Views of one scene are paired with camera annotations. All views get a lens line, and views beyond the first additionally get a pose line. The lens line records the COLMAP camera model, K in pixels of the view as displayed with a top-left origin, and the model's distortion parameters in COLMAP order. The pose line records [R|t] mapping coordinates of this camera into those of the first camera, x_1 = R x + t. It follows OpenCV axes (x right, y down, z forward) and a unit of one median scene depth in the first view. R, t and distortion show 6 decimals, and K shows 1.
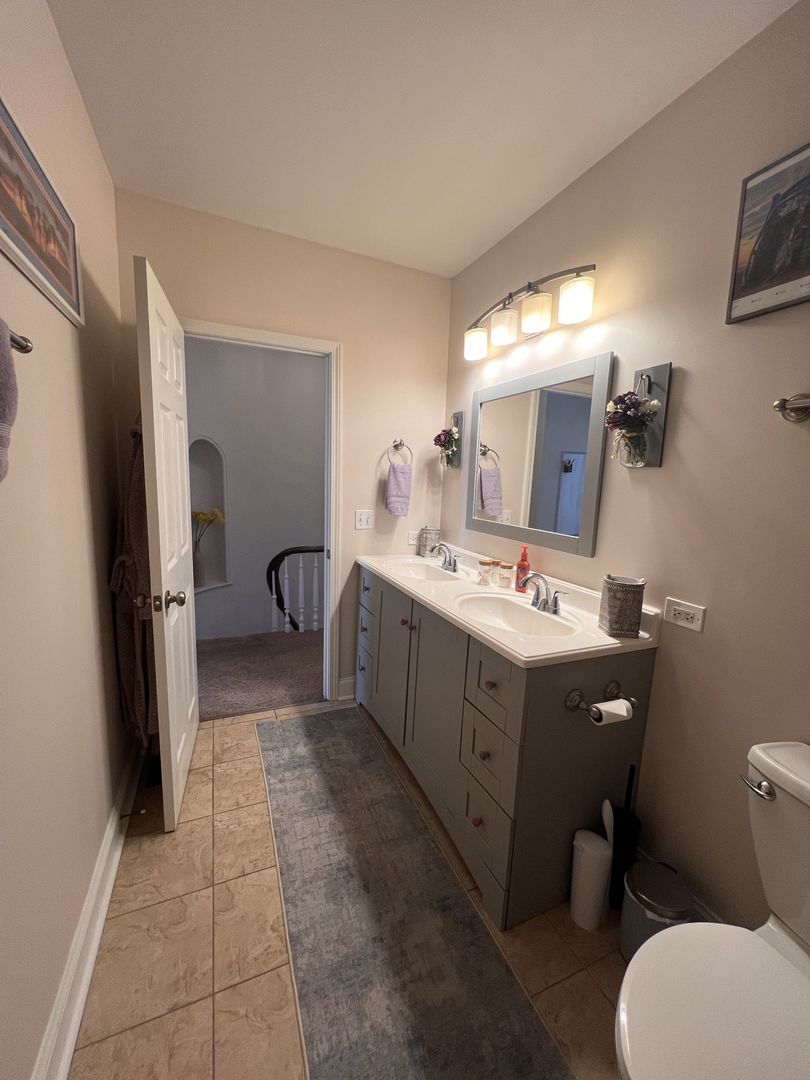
lens RADIAL K [[428.8, 0, 405.1], [0, 428.8, 542.2], [0, 0, 1]] dist [-0.002953, 0.000220]
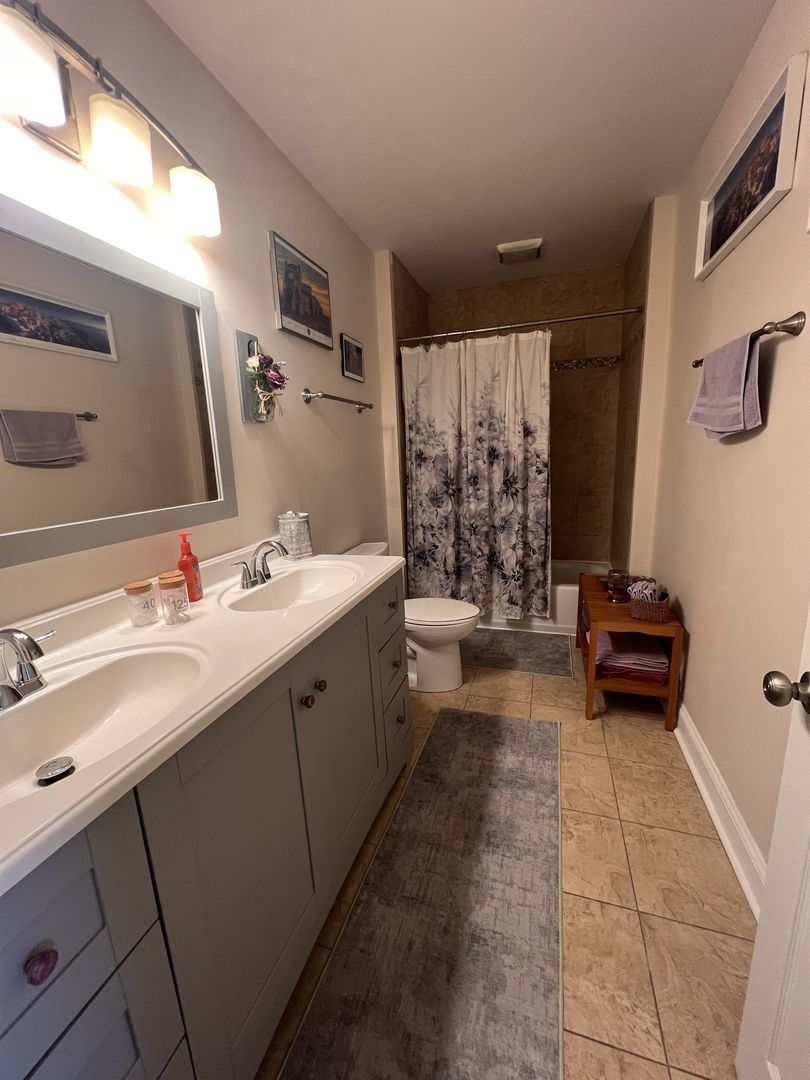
lens RADIAL K [[428.8, 0, 407.0], [0, 428.8, 541.5], [0, 0, 1]] dist [-0.002953, 0.000220]
pose [[-0.746297, -0.142681, 0.650140, -0.546708], [0.109218, 0.937266, 0.331066, -0.213229], [-0.656591, 0.318081, -0.683896, 1.627539]]
